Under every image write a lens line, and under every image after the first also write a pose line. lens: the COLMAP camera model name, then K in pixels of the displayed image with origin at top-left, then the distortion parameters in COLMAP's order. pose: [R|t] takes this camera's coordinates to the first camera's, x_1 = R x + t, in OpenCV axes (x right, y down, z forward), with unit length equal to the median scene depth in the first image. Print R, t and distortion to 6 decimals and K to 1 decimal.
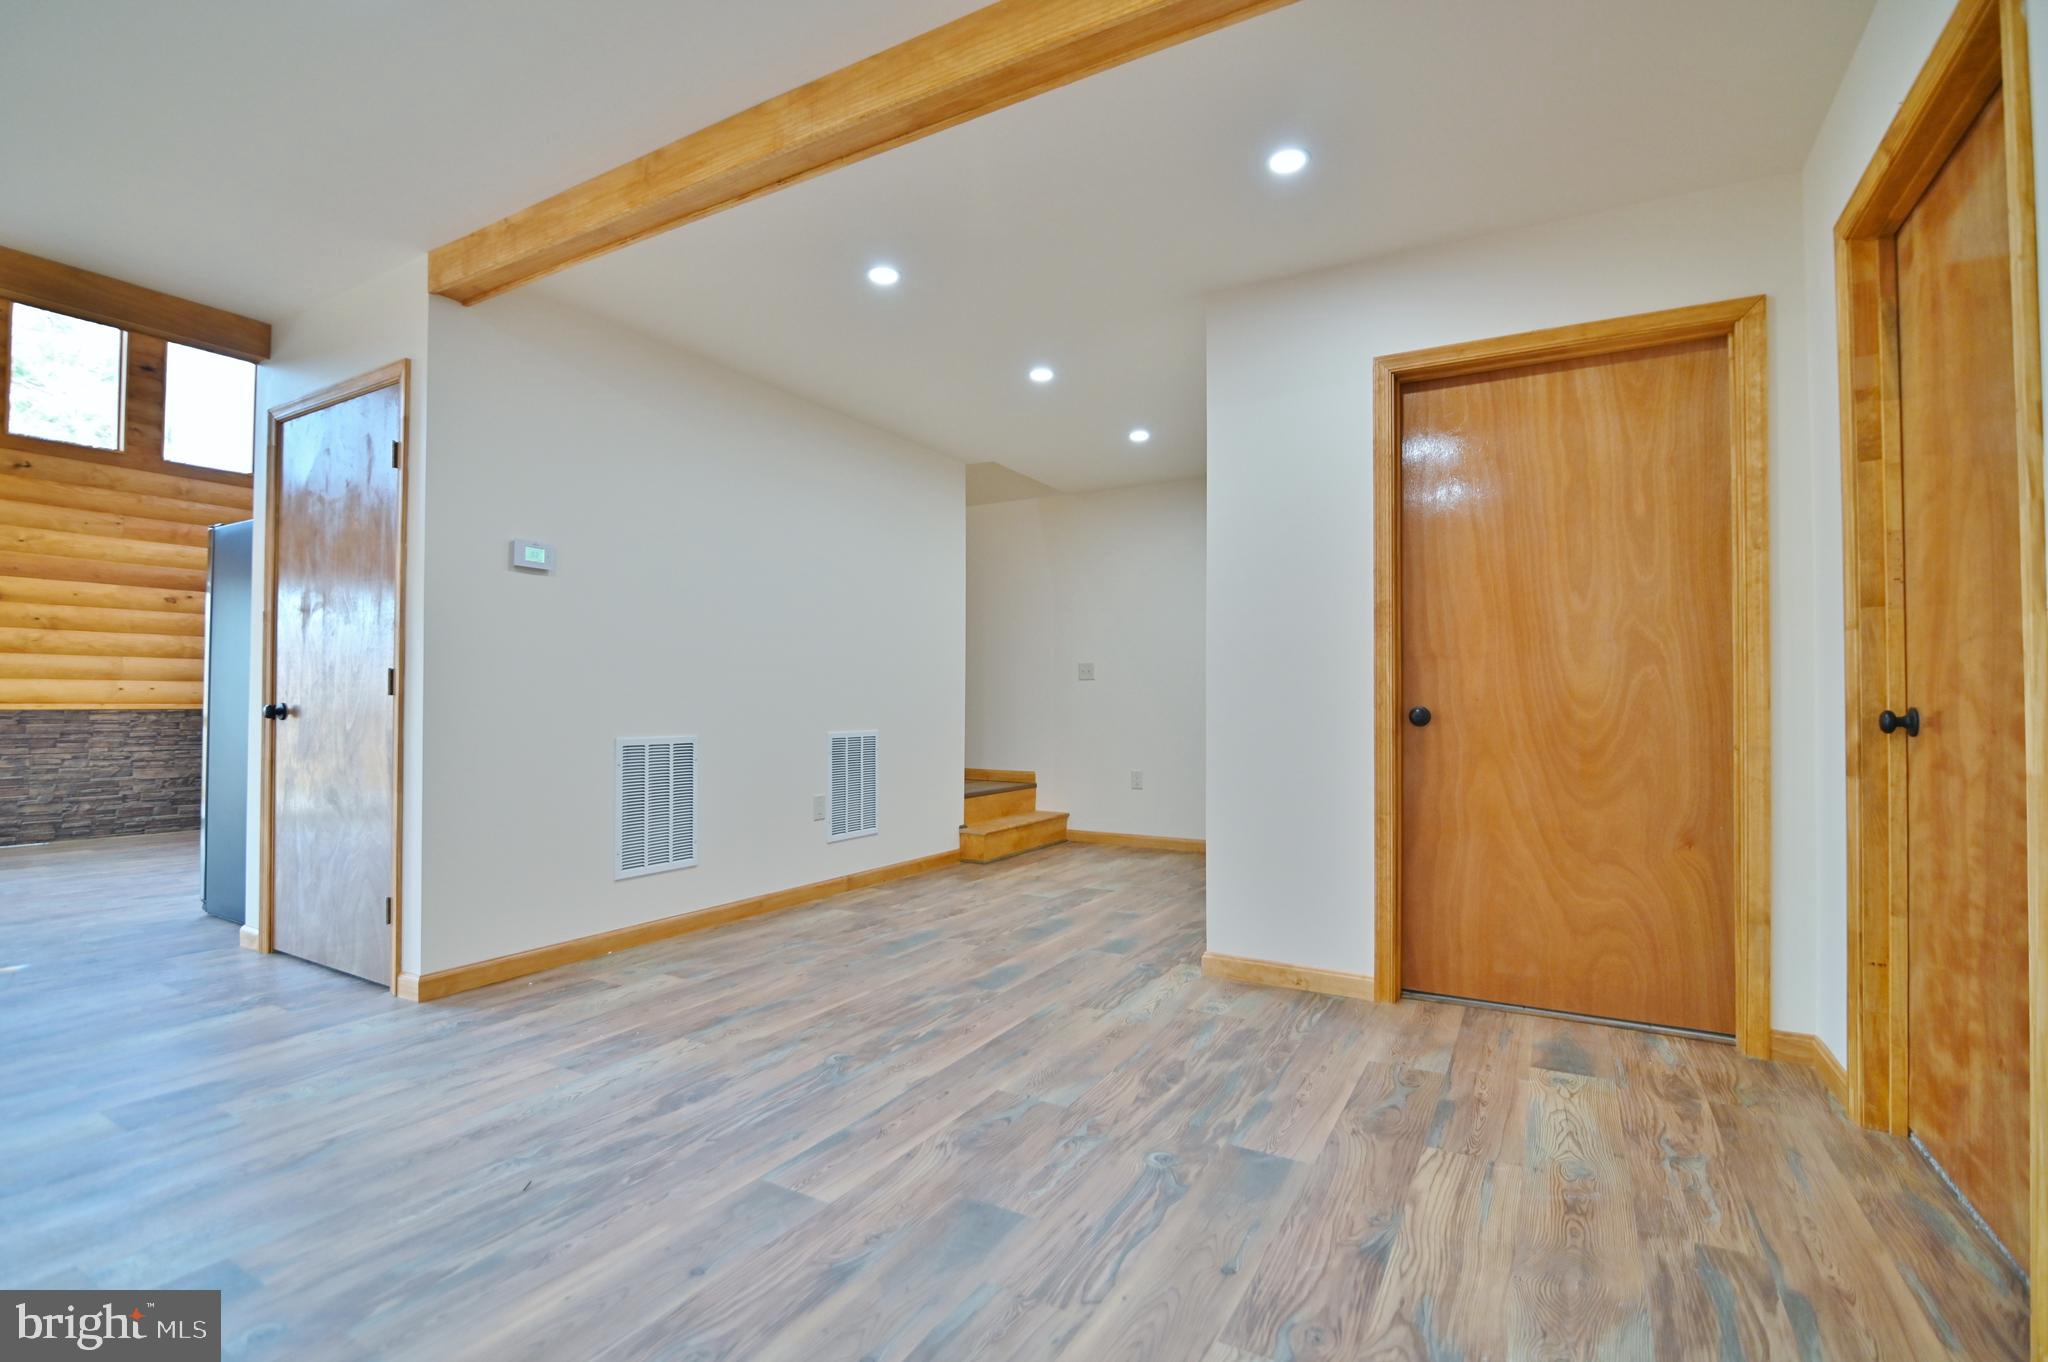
lens RADIAL K [[941.1, 0, 1028.2], [0, 941.1, 685.1], [0, 0, 1]] dist [-0.024492, 0.001270]
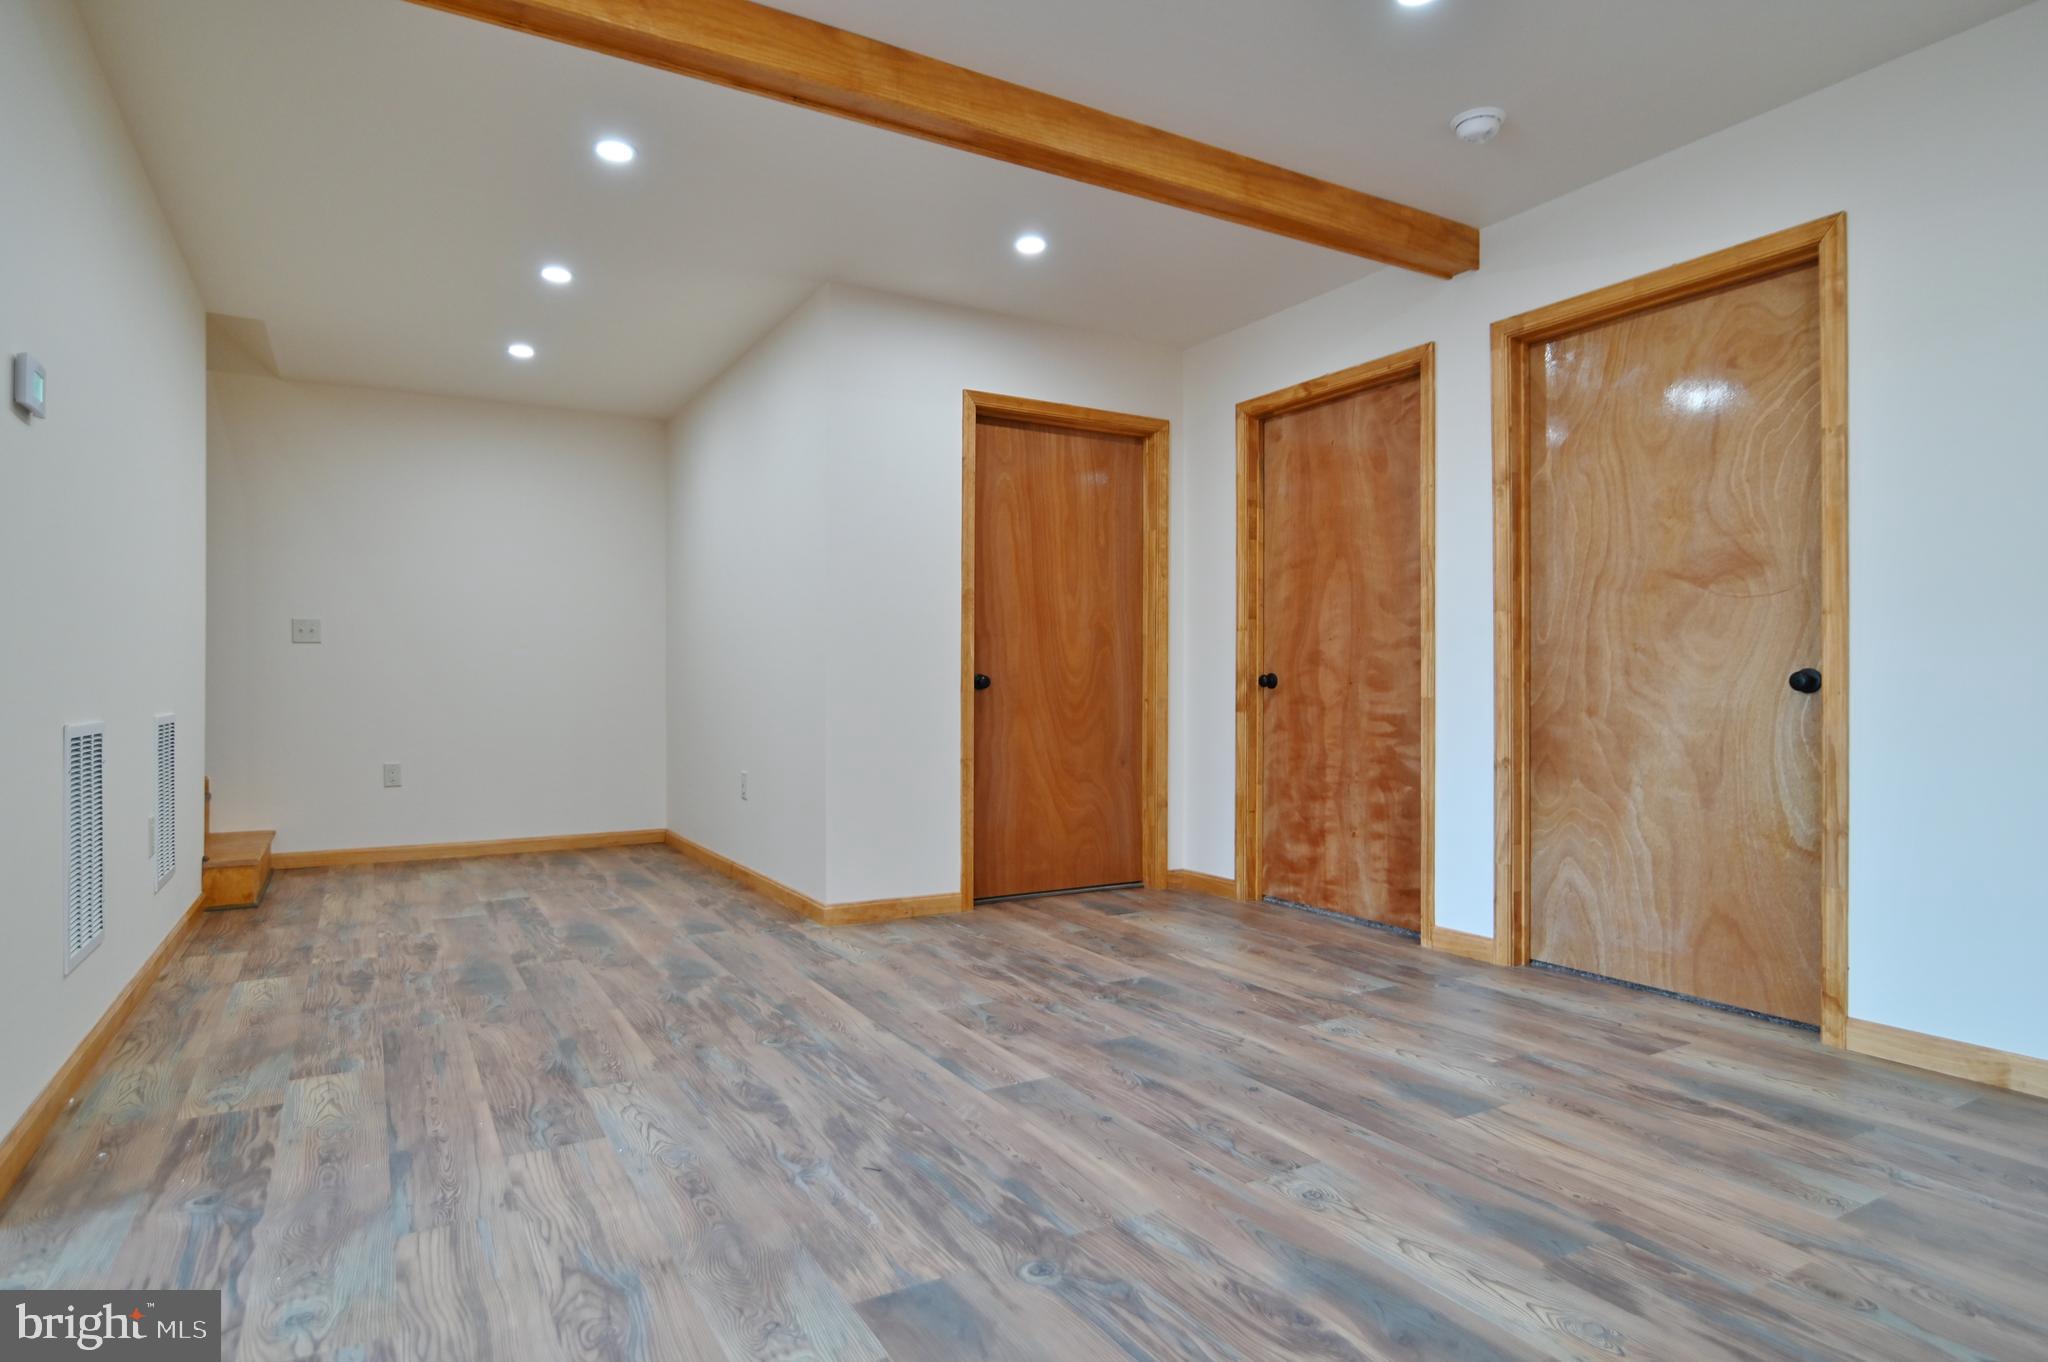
lens RADIAL K [[1077.4, 0, 1095.9], [0, 1077.4, 685.8], [0, 0, 1]] dist [-0.015273, -0.000093]
pose [[0.482044, -0.003762, 0.876139, -0.900782], [-0.014129, 0.999827, 0.012066, 0.021817], [-0.876033, -0.018195, 0.481908, 0.186748]]
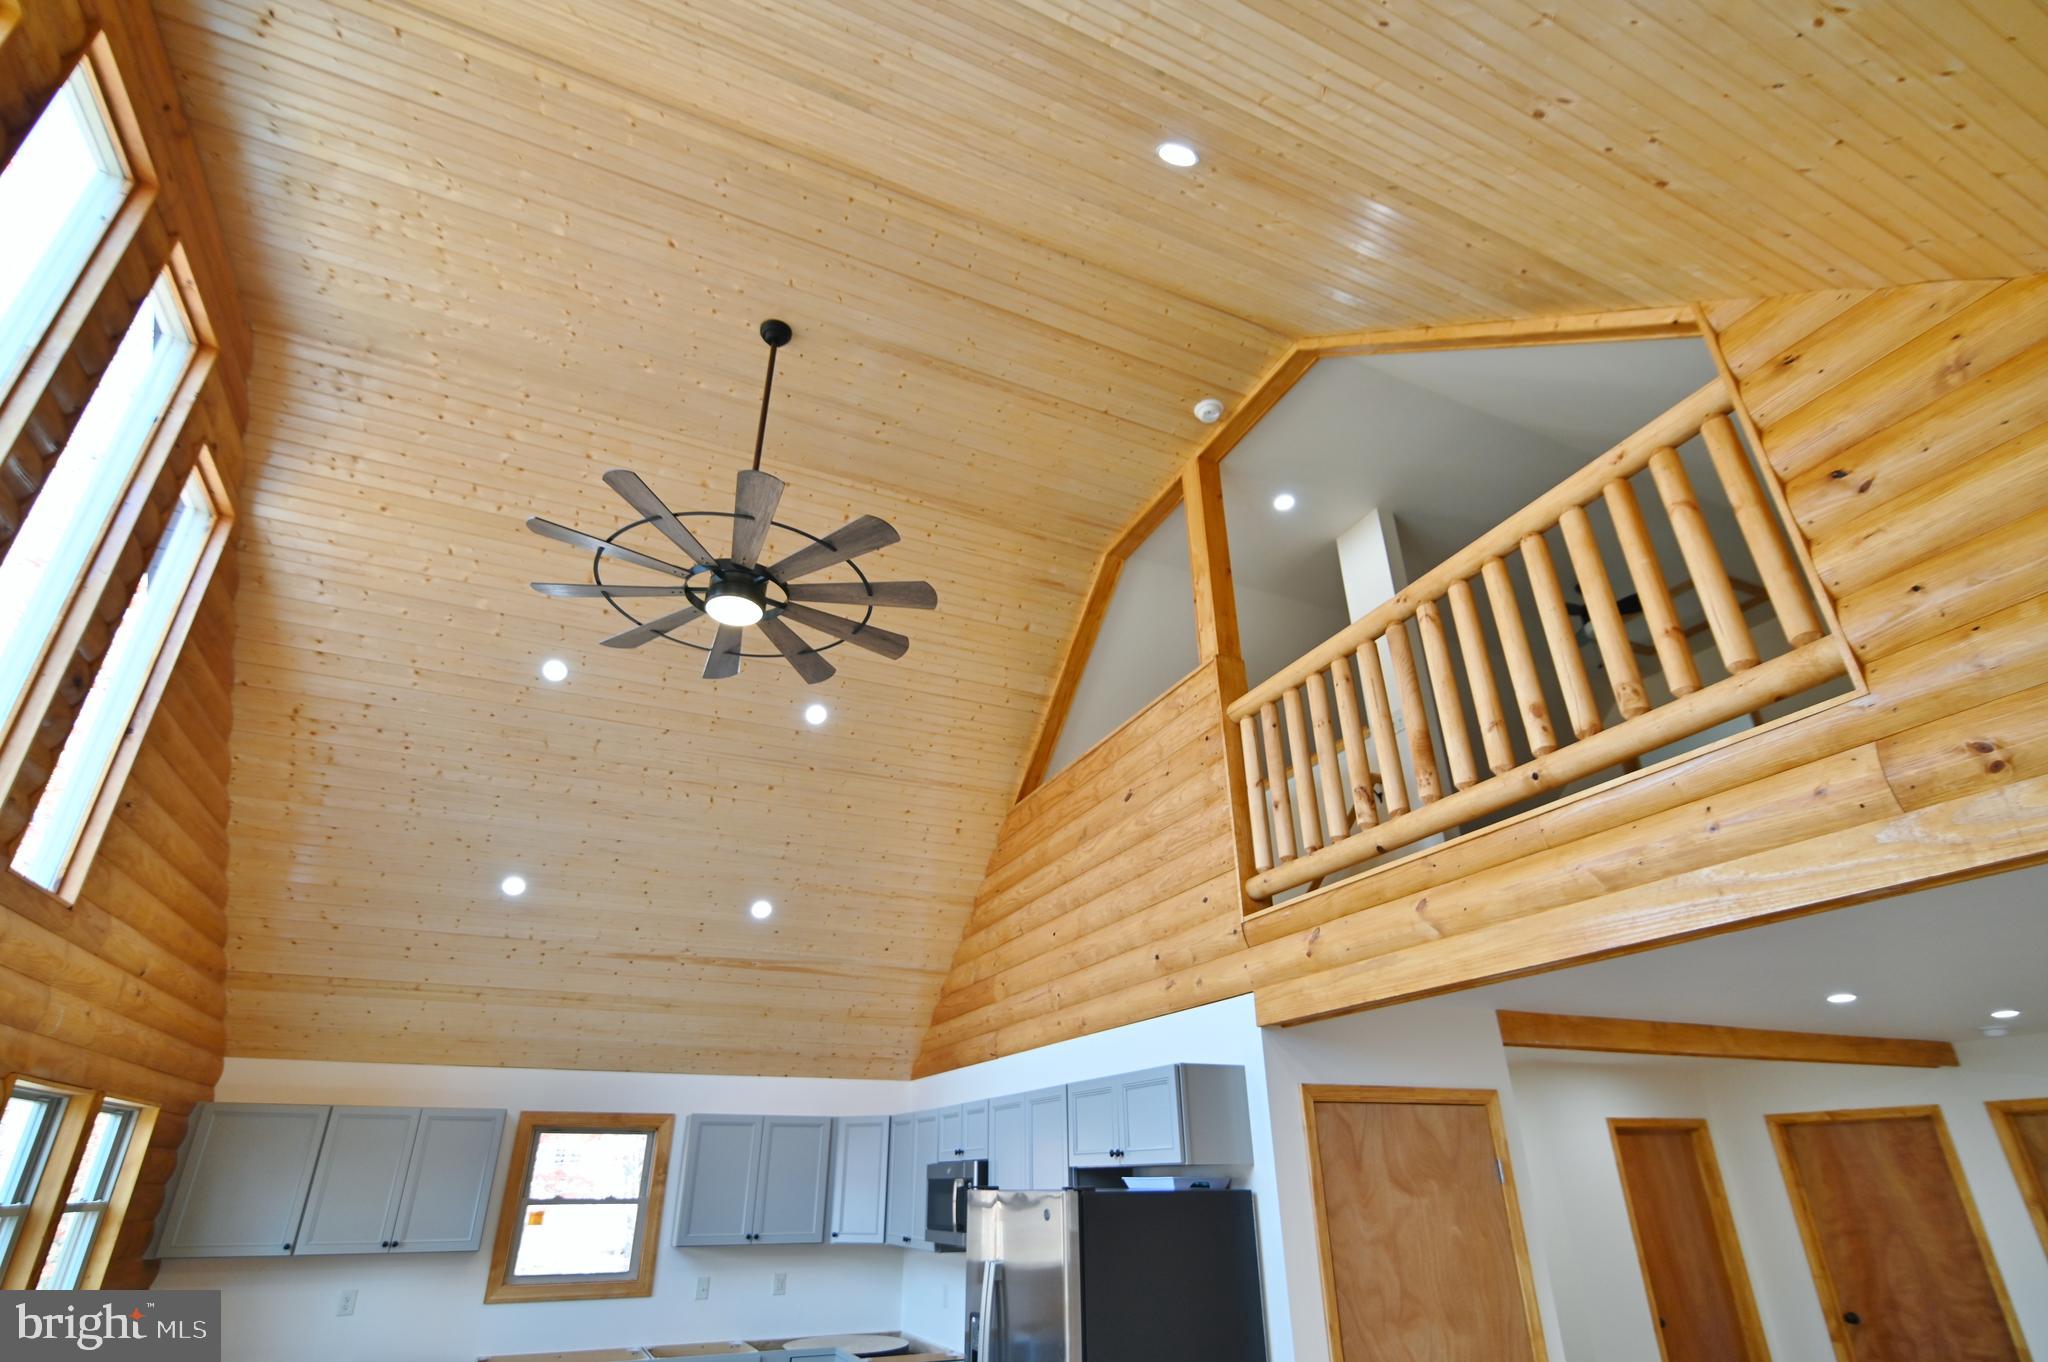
lens RADIAL K [[1005.0, 0, 1034.1], [0, 1005.0, 675.4], [0, 0, 1]] dist [-0.009497, -0.000607]
pose [[0.580459, 0.350905, 0.734801, -2.660702], [0.000077, 0.902360, -0.430984, -0.328881], [-0.814289, 0.250225, 0.523756, 0.734286]]
